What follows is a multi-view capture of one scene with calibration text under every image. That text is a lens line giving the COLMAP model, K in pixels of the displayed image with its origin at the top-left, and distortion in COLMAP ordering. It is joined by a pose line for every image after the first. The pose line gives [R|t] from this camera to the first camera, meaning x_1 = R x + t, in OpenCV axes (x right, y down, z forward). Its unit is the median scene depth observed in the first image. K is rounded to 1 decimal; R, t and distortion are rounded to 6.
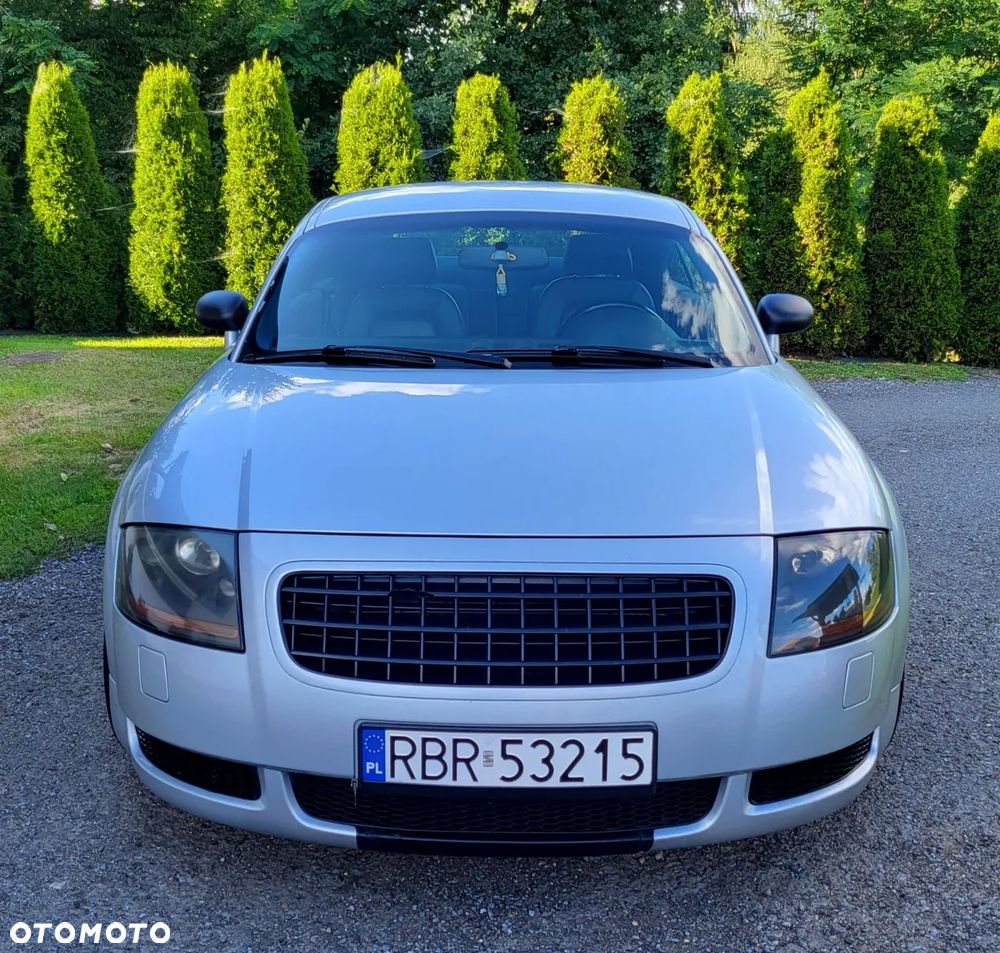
lens RADIAL K [[1353.9, 0, 479.1], [0, 1353.9, 439.1], [0, 0, 1]] dist [0.020027, 0.052822]
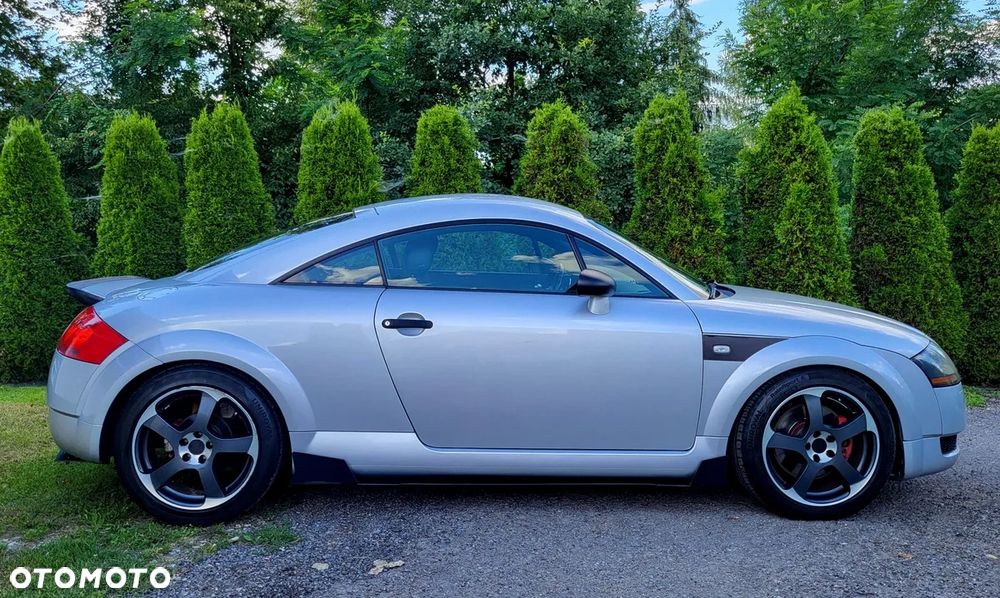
lens RADIAL K [[924.3, 0, 476.2], [0, 924.3, 272.1], [0, 0, 1]] dist [0.026934, 0.002589]
pose [[0.997100, -0.037412, -0.066265, 0.067494], [0.027007, 0.988090, -0.151487, -0.046423], [0.071143, 0.149258, 0.986236, 0.356756]]
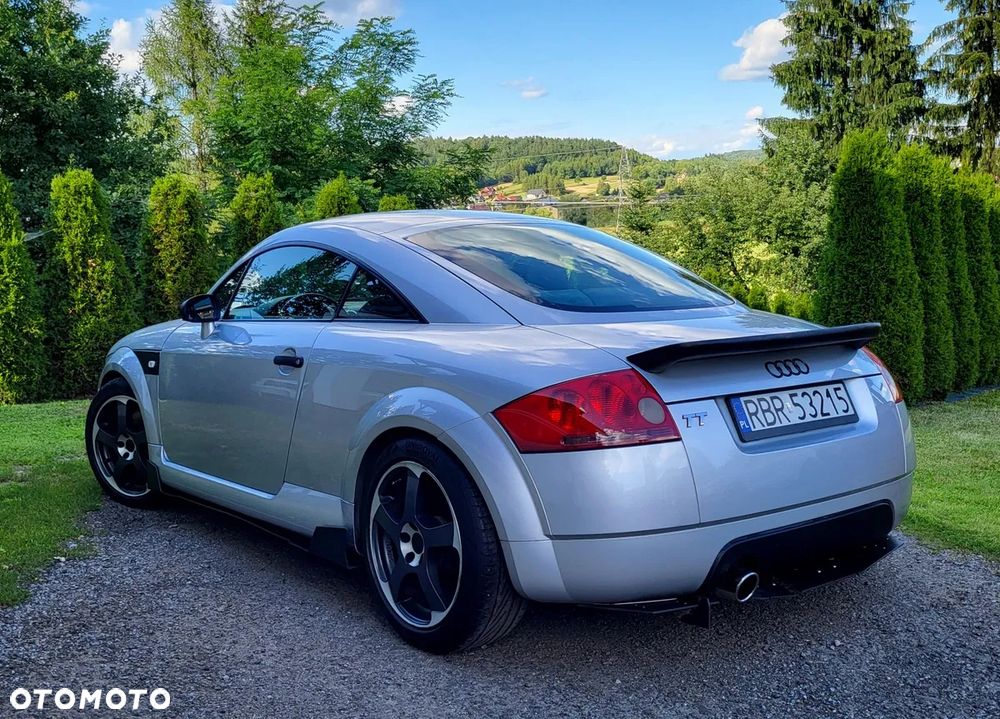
lens RADIAL K [[1086.7, 0, 495.8], [0, 1086.7, 331.2], [0, 0, 1]] dist [0.020477, 0.003437]
pose [[0.840260, -0.056569, 0.539225, -0.204806], [0.136137, 0.984694, -0.108836, 0.018253], [-0.524815, 0.164859, 0.835099, 0.054681]]
